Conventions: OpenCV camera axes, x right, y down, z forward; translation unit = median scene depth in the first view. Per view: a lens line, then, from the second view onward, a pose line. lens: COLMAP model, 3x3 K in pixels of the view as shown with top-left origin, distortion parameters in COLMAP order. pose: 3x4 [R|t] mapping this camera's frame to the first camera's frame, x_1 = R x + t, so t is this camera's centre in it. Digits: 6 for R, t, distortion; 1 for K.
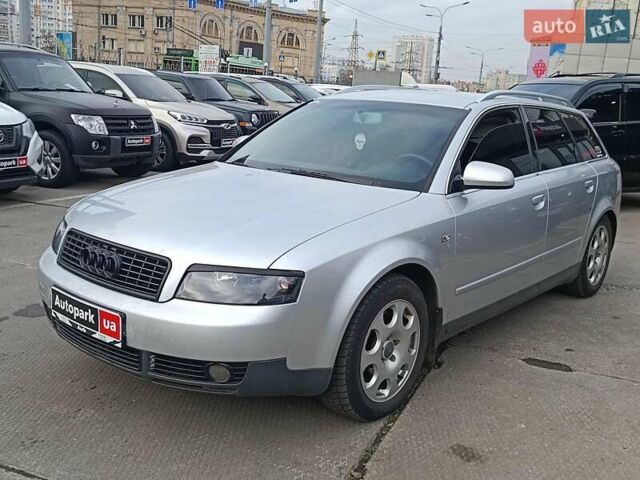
lens RADIAL K [[697.7, 0, 318.1], [0, 697.7, 241.3], [0, 0, 1]] dist [0.014188, 0.000000]
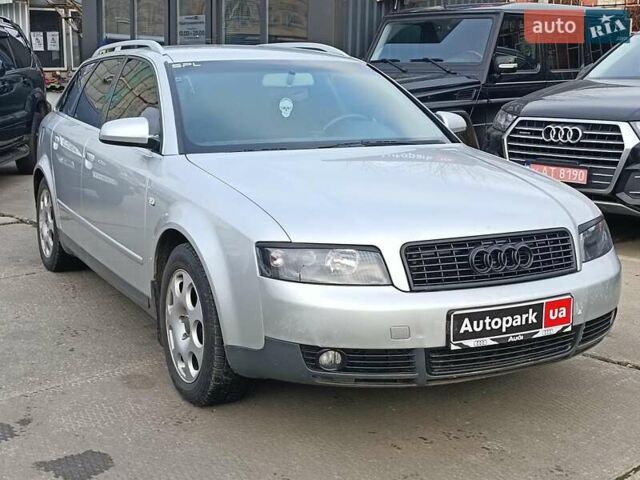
lens RADIAL K [[980.3, 0, 317.2], [0, 980.3, 242.6], [0, 0, 1]] dist [0.033003, 0.000000]
pose [[0.374005, -0.222506, 0.900339, -1.474913], [0.213751, 0.965338, 0.149776, -0.219069], [-0.902458, 0.136432, 0.408602, 0.701135]]
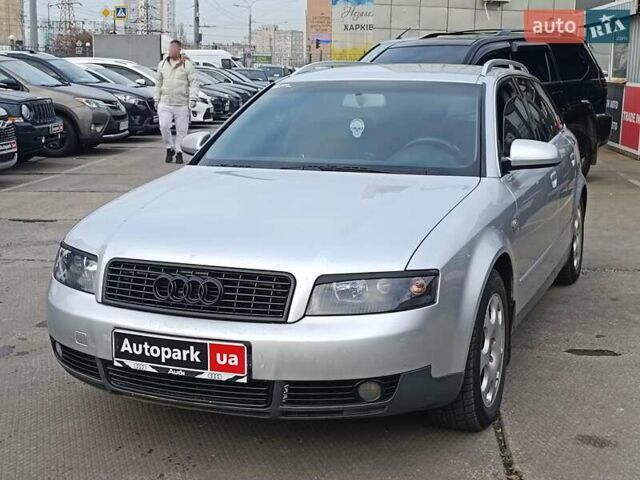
lens RADIAL K [[980.3, 0, 319.2], [0, 980.3, 240.3], [0, 0, 1]] dist [0.033003, 0.000000]
pose [[0.946884, -0.107900, 0.302932, -0.509385], [0.116244, 0.993174, -0.009593, -0.000398], [-0.299829, 0.044297, 0.952964, -0.178044]]
